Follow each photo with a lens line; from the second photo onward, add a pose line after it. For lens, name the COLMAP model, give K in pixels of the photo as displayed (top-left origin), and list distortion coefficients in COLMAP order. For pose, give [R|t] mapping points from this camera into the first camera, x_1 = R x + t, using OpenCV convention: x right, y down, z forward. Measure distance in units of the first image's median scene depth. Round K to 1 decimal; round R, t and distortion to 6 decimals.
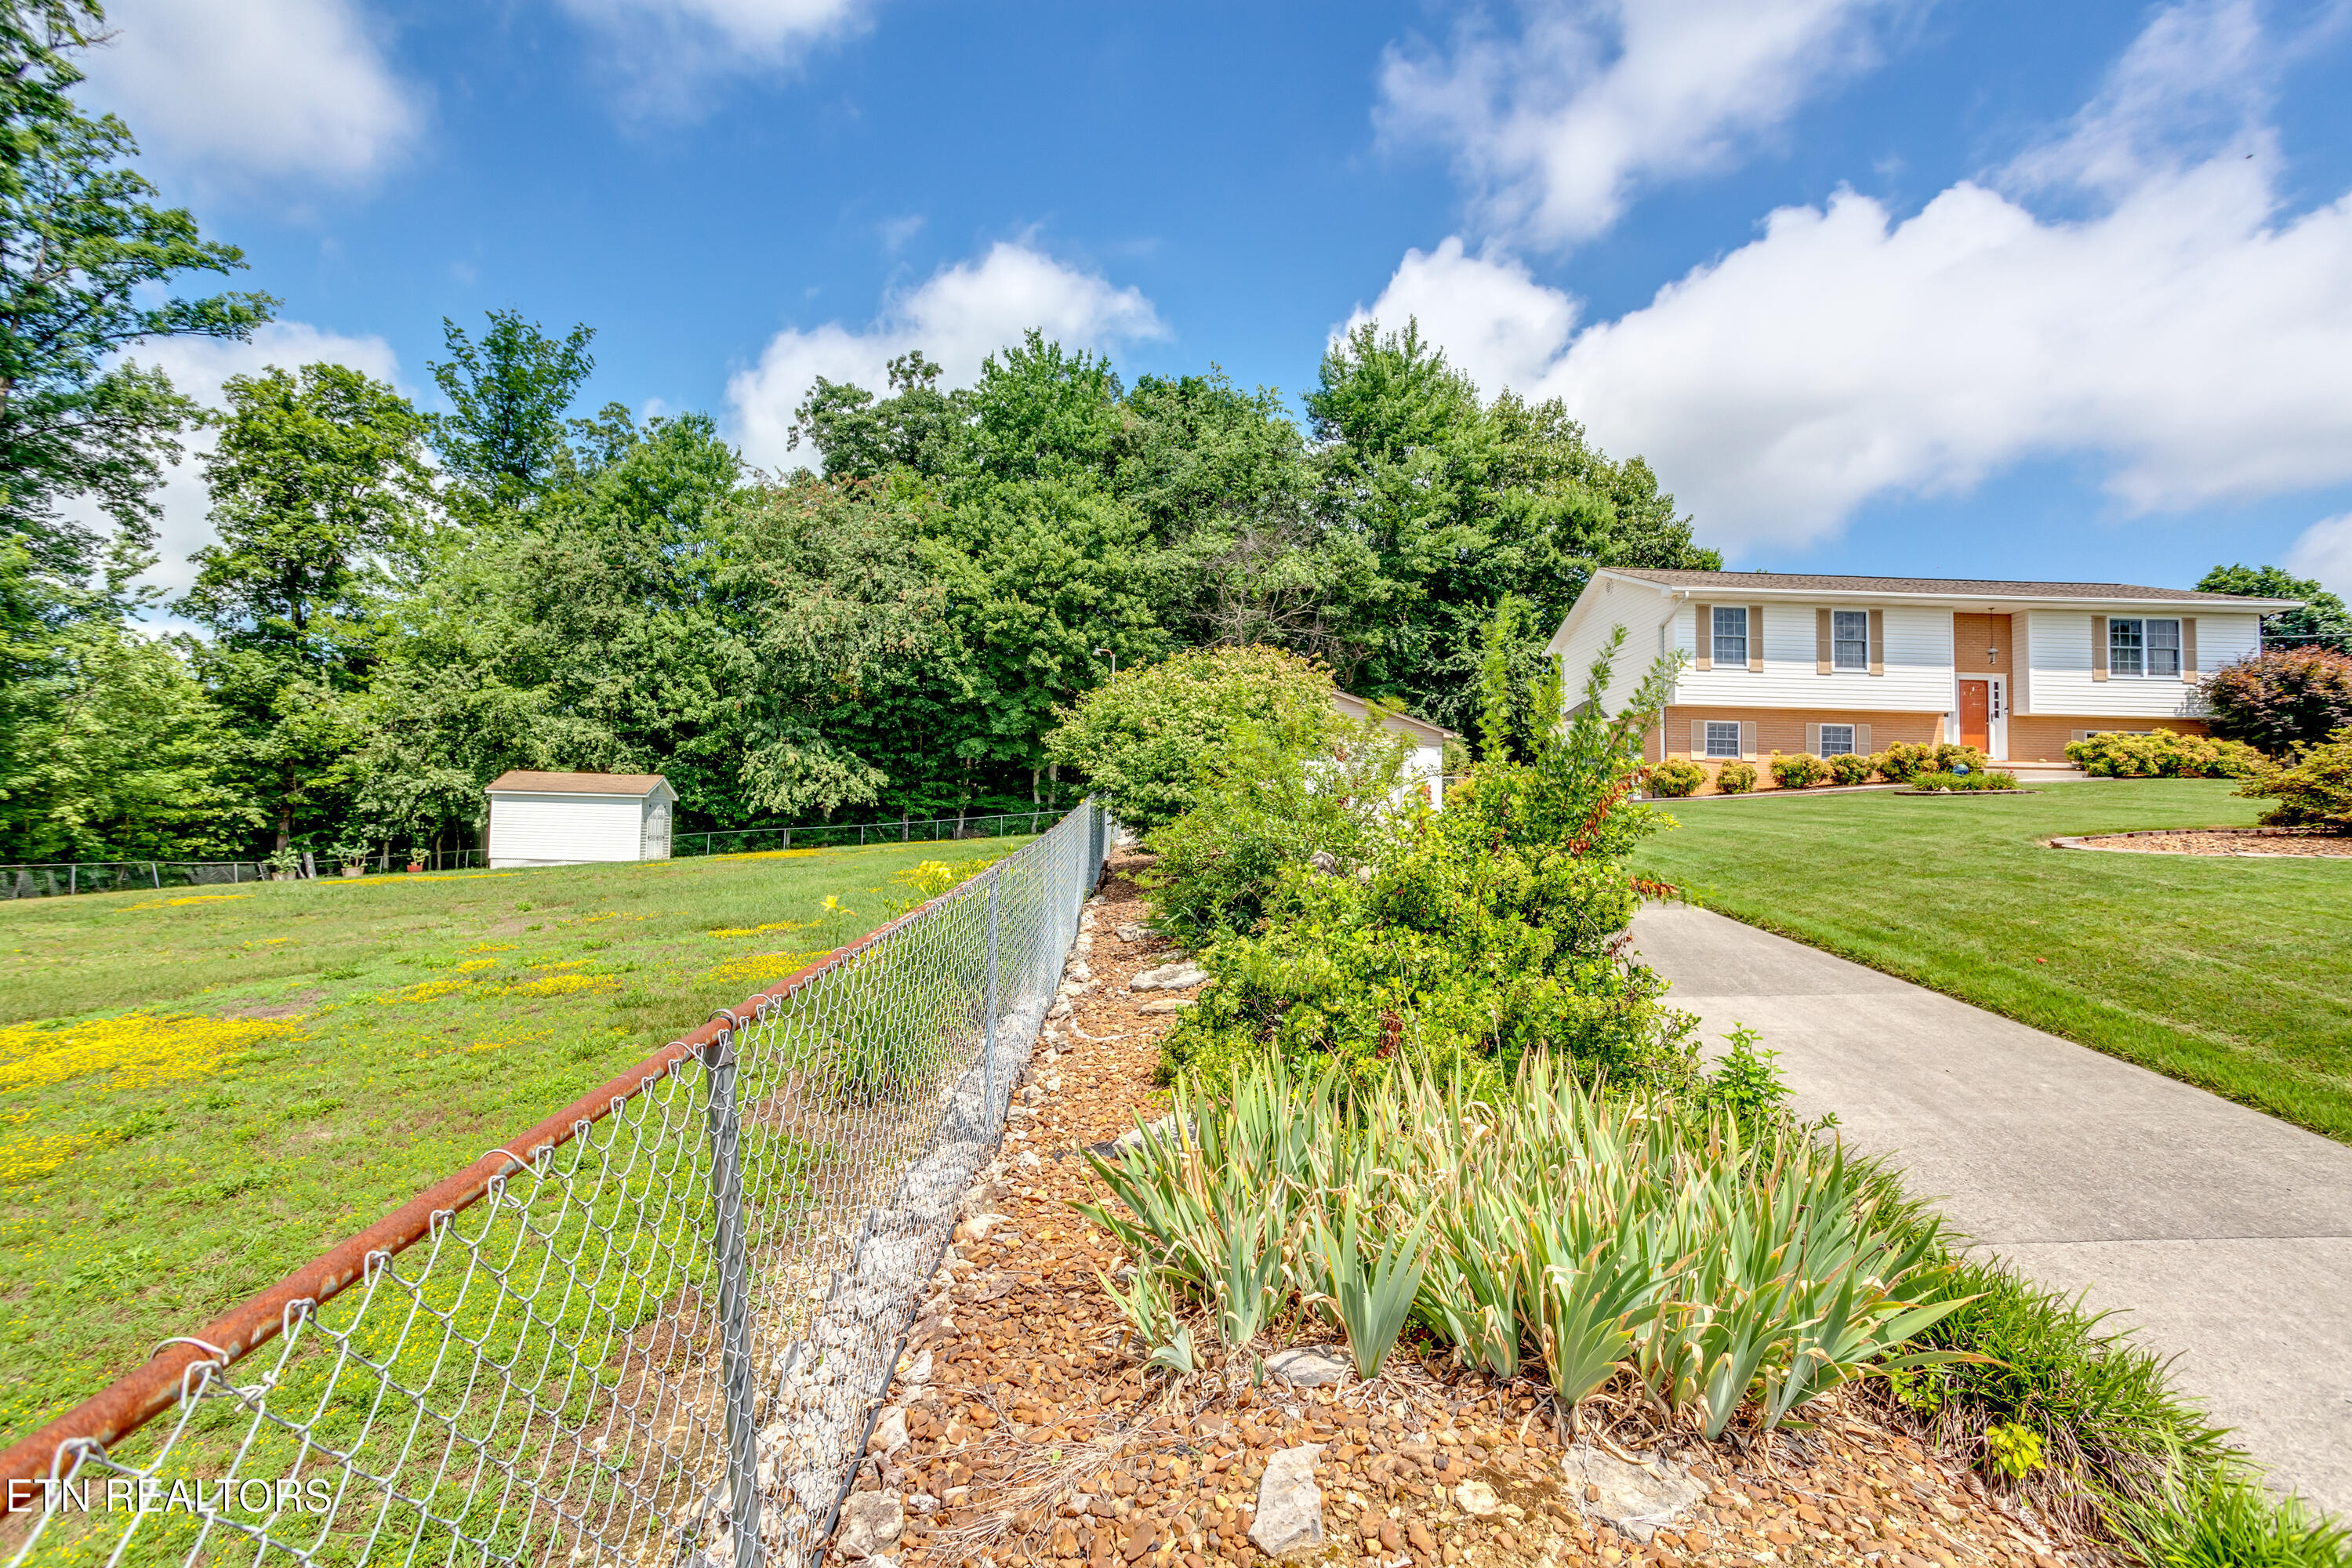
lens RADIAL K [[1146.0, 0, 1179.1], [0, 1146.0, 781.9], [0, 0, 1]] dist [-0.034027, 0.025064]
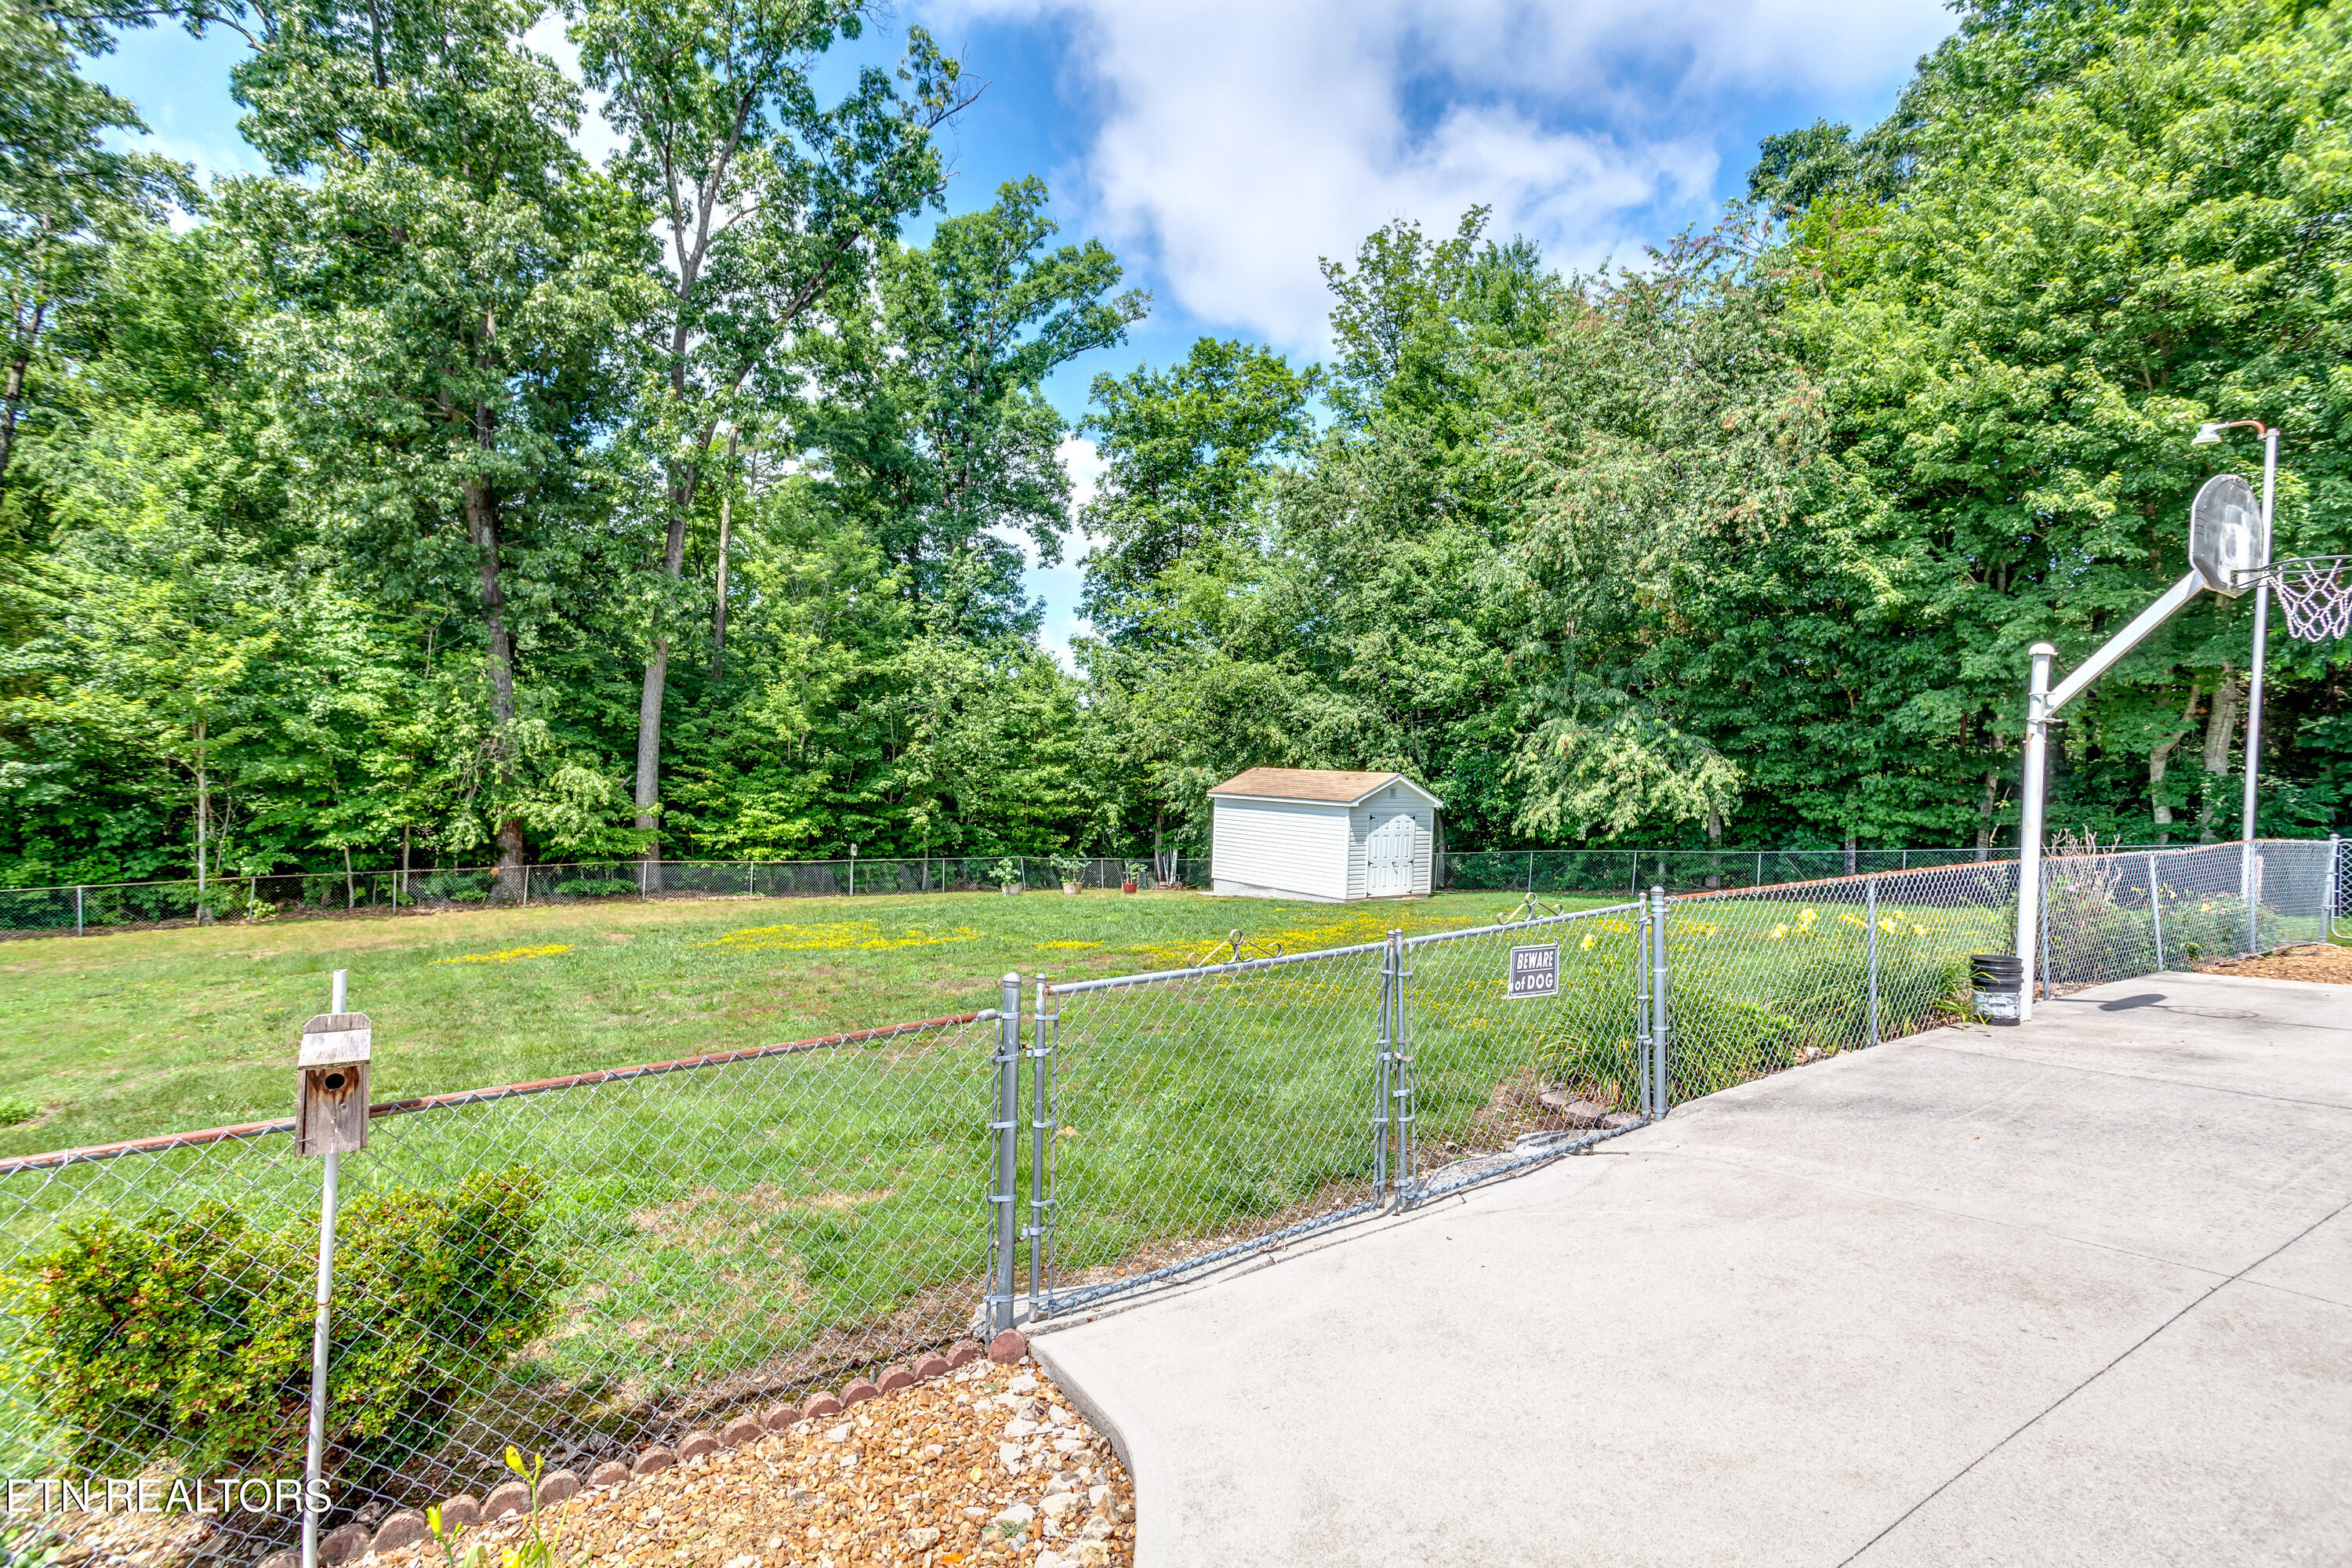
lens RADIAL K [[1146.0, 0, 1165.4], [0, 1146.0, 776.8], [0, 0, 1]] dist [-0.034027, 0.025064]
pose [[0.530563, 0.003655, -0.847638, 0.055139], [0.018985, 0.999689, 0.016194, -0.016798], [0.847433, -0.024685, 0.530328, 0.507396]]
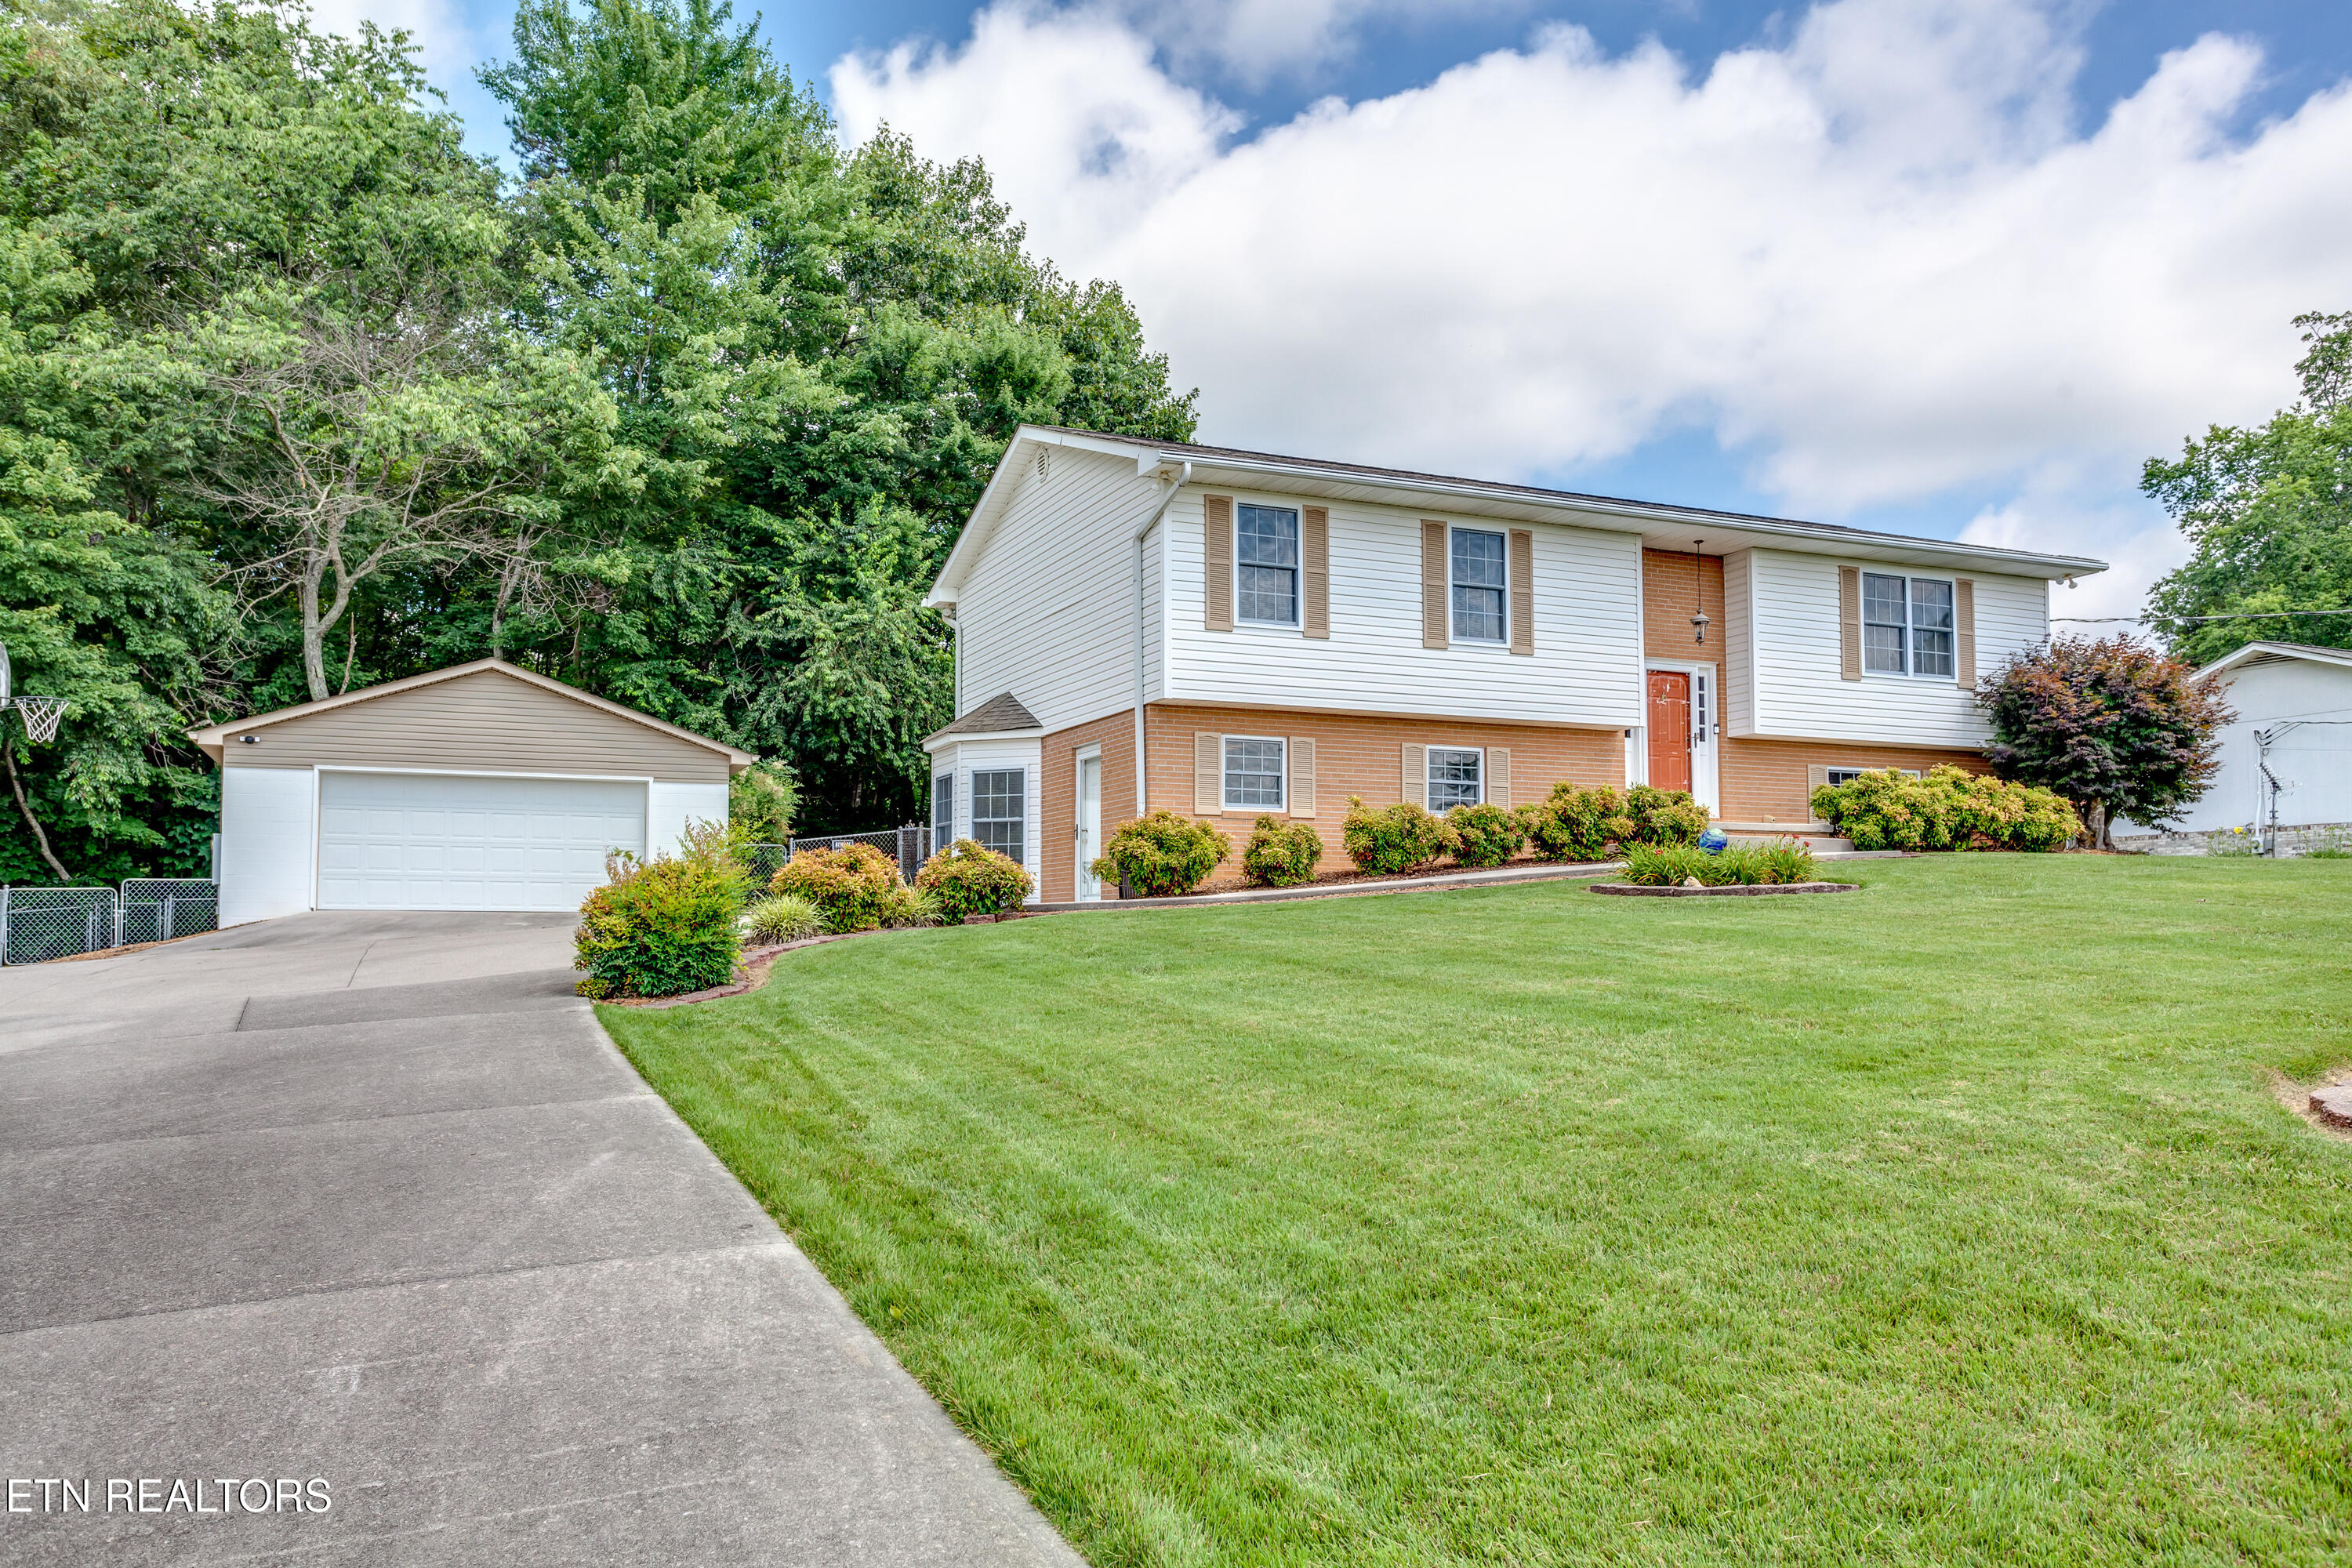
lens RADIAL K [[1756.8, 0, 1151.7], [0, 1756.8, 859.0], [0, 0, 1]] dist [0.014269, 0.026043]
pose [[0.921892, -0.004134, 0.387426, 0.091757], [0.000871, 0.999963, 0.008597, -0.004260], [-0.387447, -0.007588, 0.921861, 0.204664]]
